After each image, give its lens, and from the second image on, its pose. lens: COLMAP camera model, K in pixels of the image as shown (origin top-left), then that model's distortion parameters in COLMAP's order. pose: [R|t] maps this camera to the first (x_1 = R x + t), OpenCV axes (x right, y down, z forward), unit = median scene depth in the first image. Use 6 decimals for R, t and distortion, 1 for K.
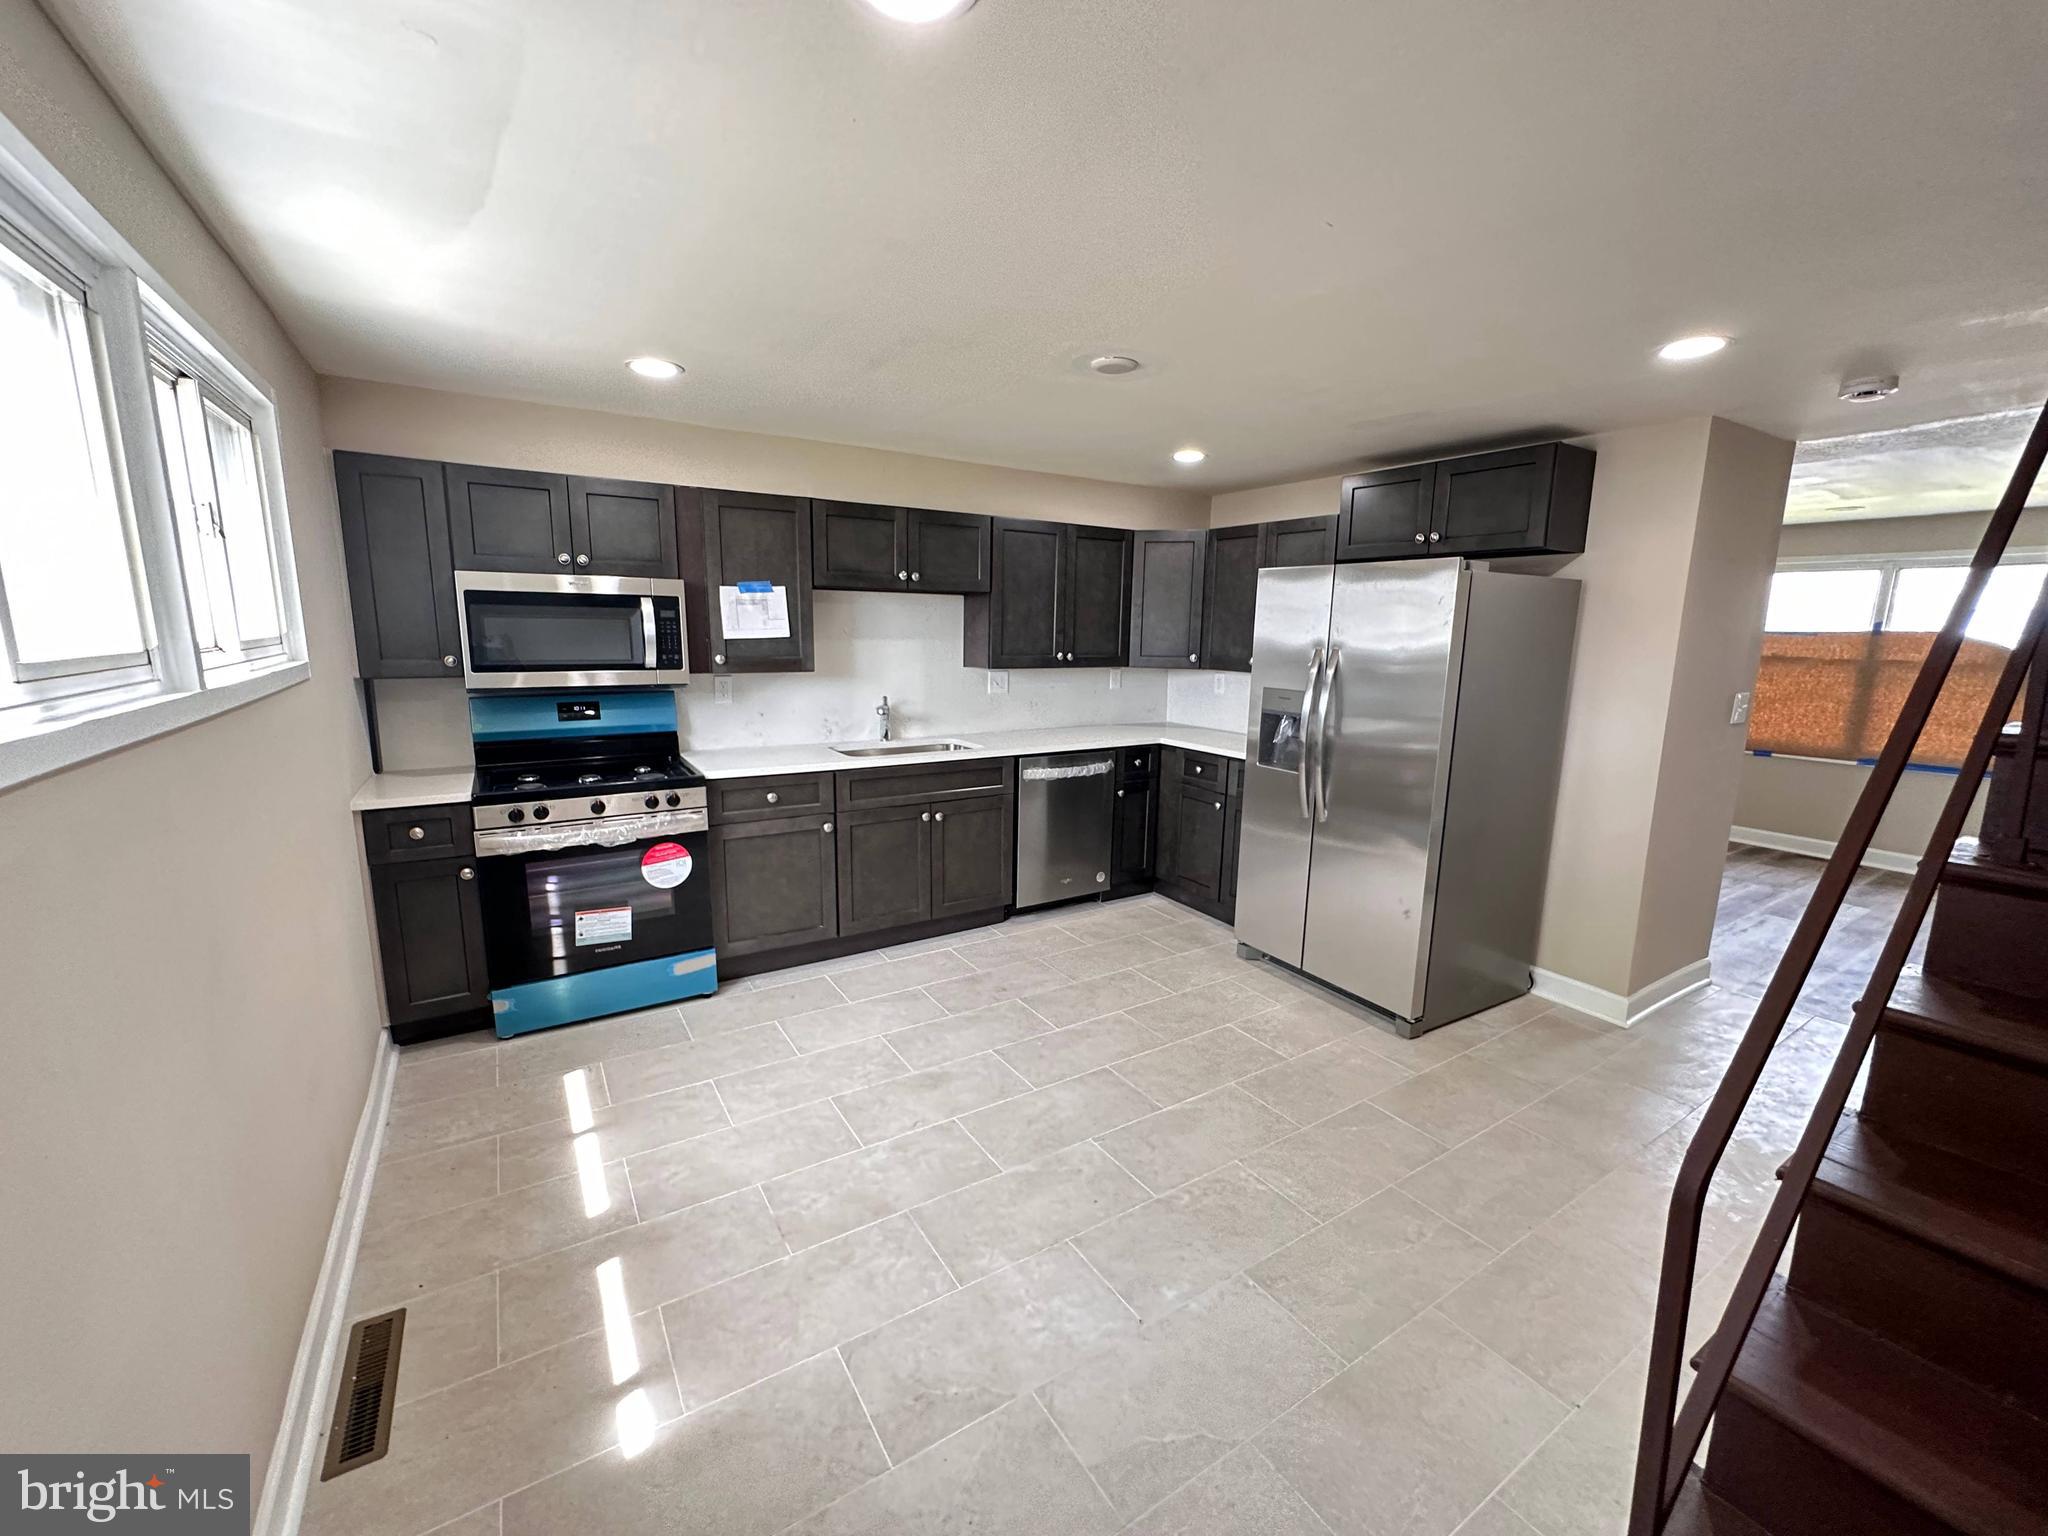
lens RADIAL K [[819.3, 0, 1024.0], [0, 819.3, 768.0], [0, 0, 1]] dist [-0.000756, 0.000146]
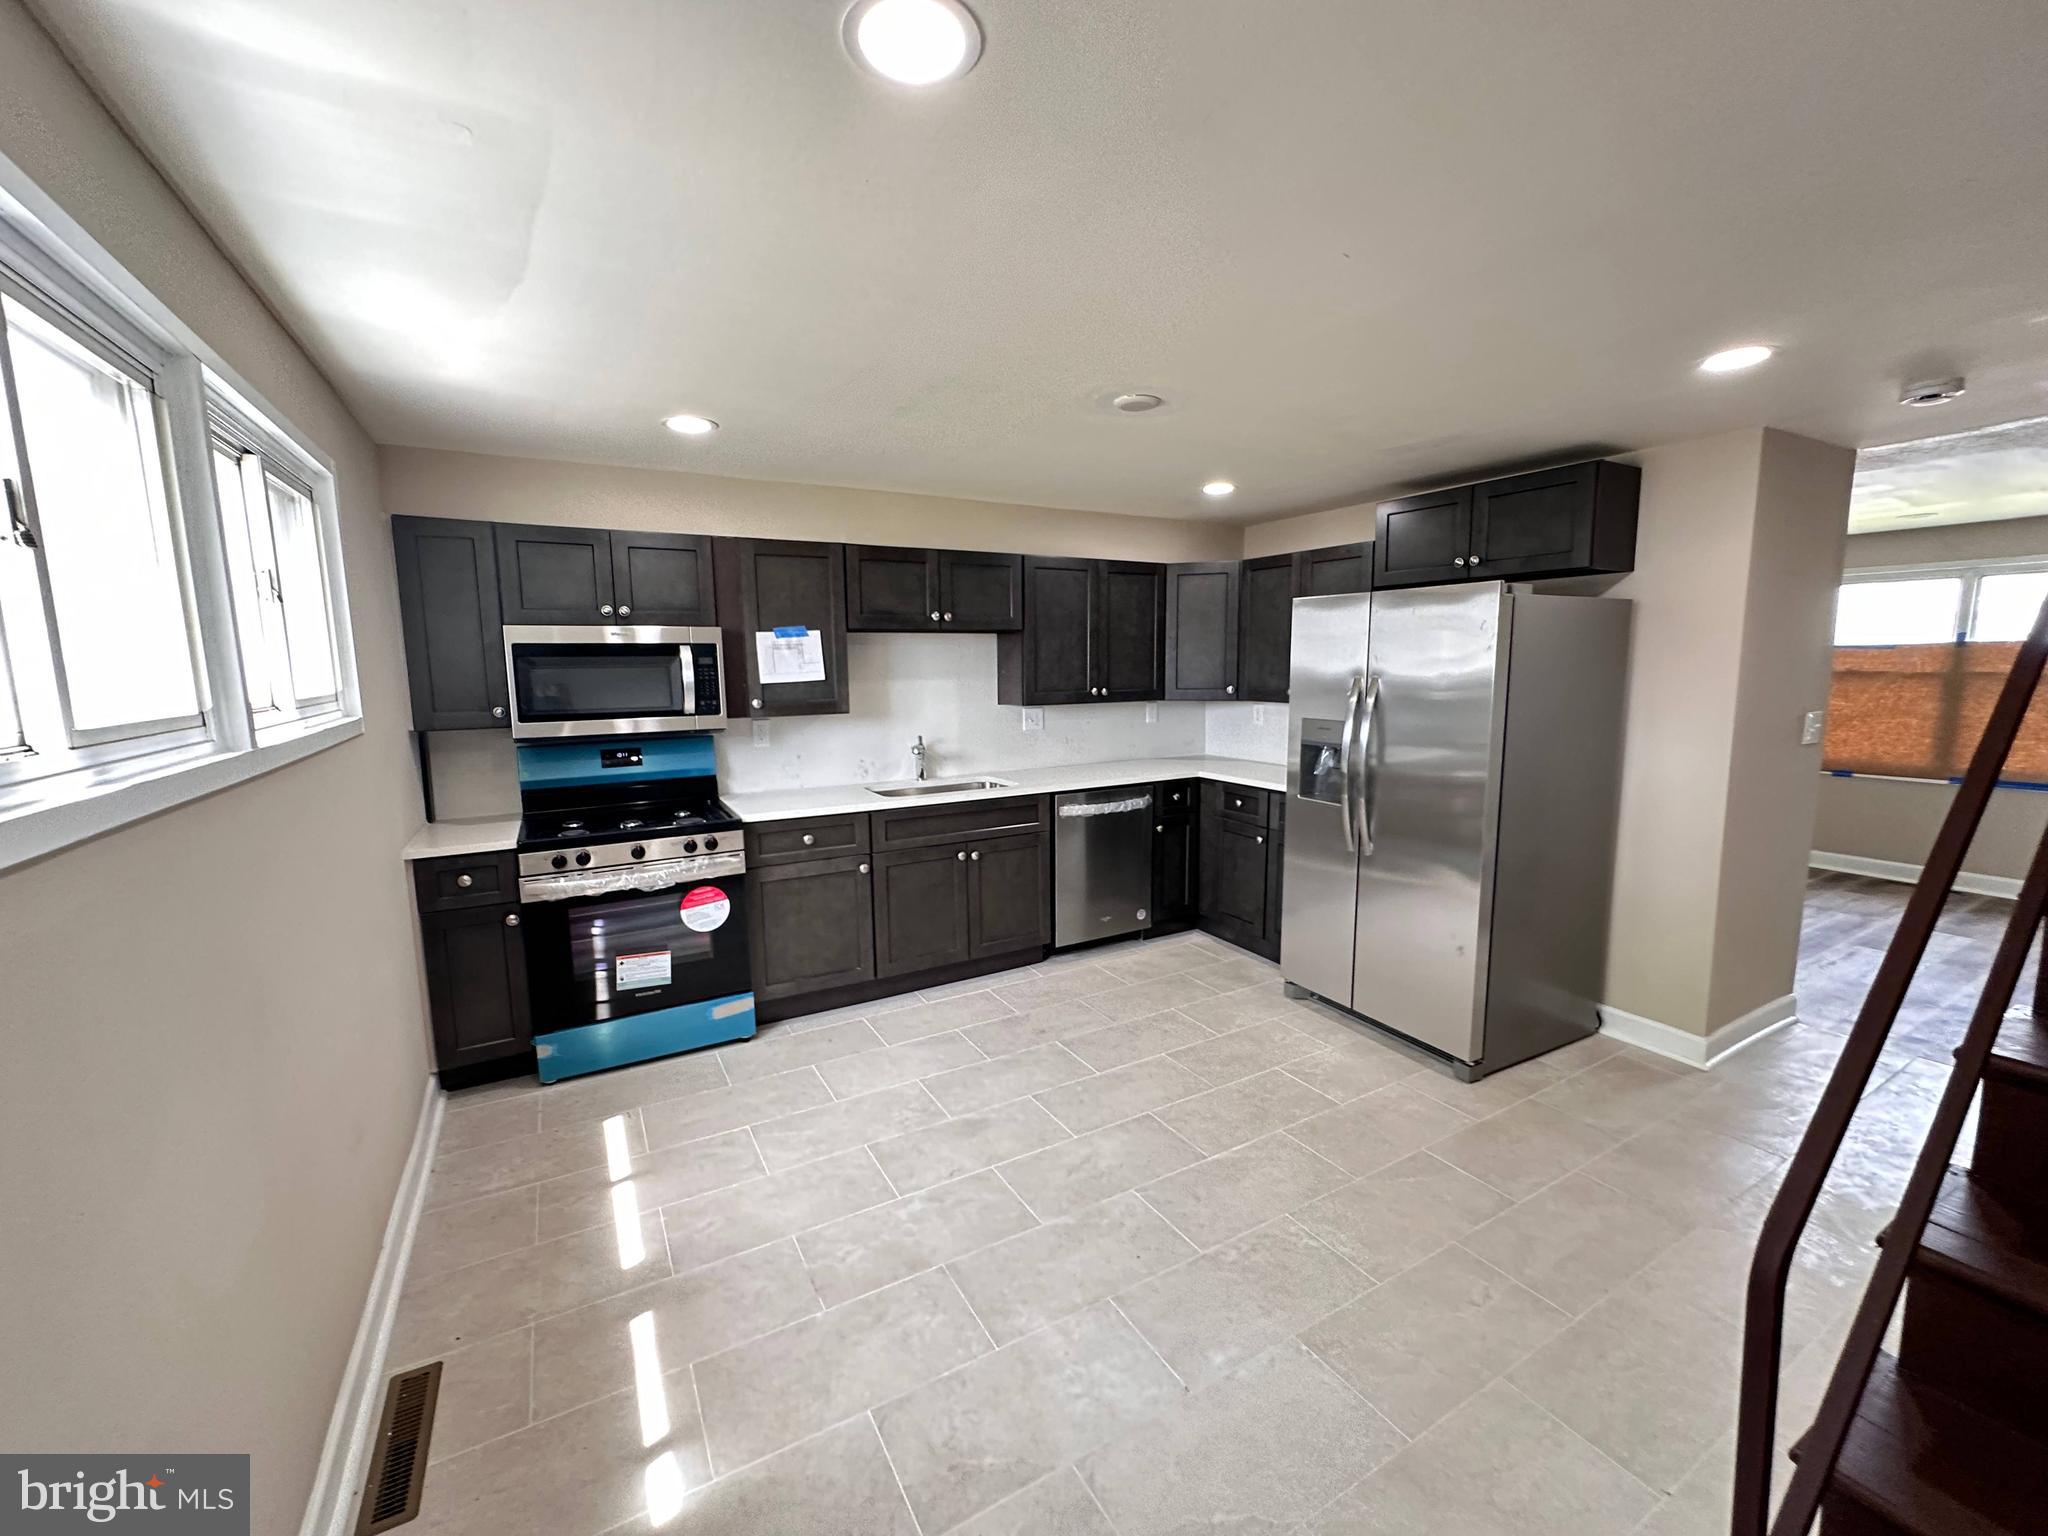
lens RADIAL K [[821.4, 0, 1024.0], [0, 821.4, 768.0], [0, 0, 1]] dist [-0.001468, 0.000246]
pose [[0.998433, -0.021430, -0.051696, 0.011400], [0.019216, 0.998893, -0.042946, -0.003382], [0.052559, 0.041885, 0.997739, 0.006240]]
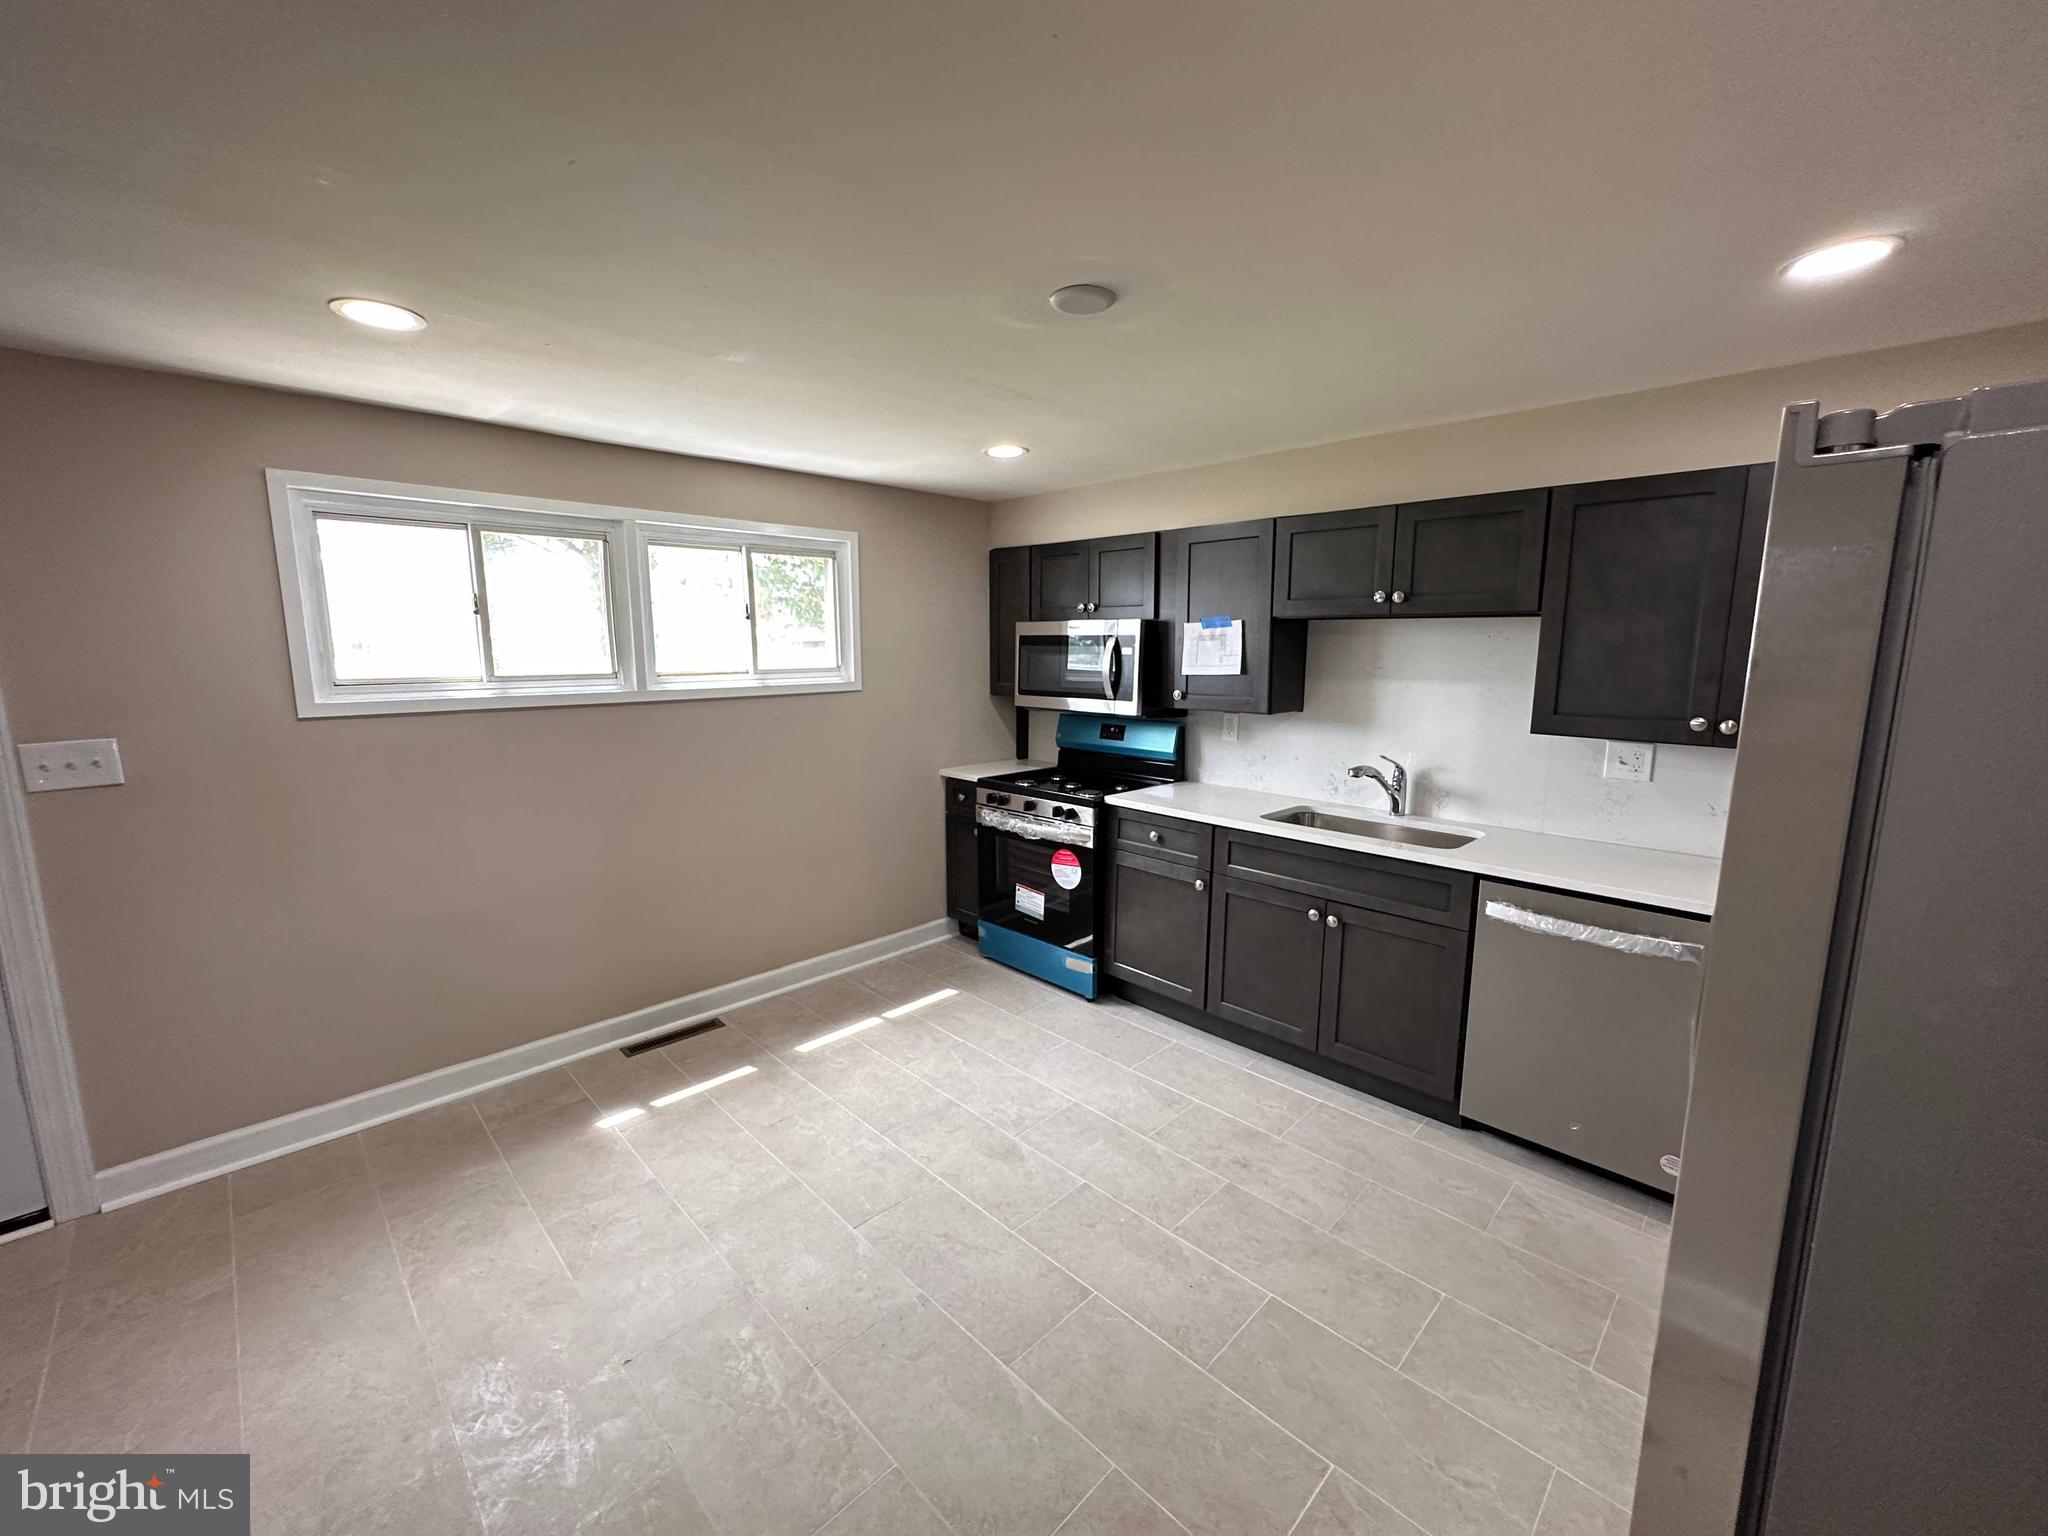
lens RADIAL K [[823.7, 0, 1024.0], [0, 823.7, 768.0], [0, 0, 1]] dist [-0.002372, 0.000828]
pose [[0.212582, 0.133749, -0.967946, 0.664220], [-0.168266, 0.980801, 0.098570, -0.126665], [0.962546, 0.141918, 0.231006, 0.670818]]
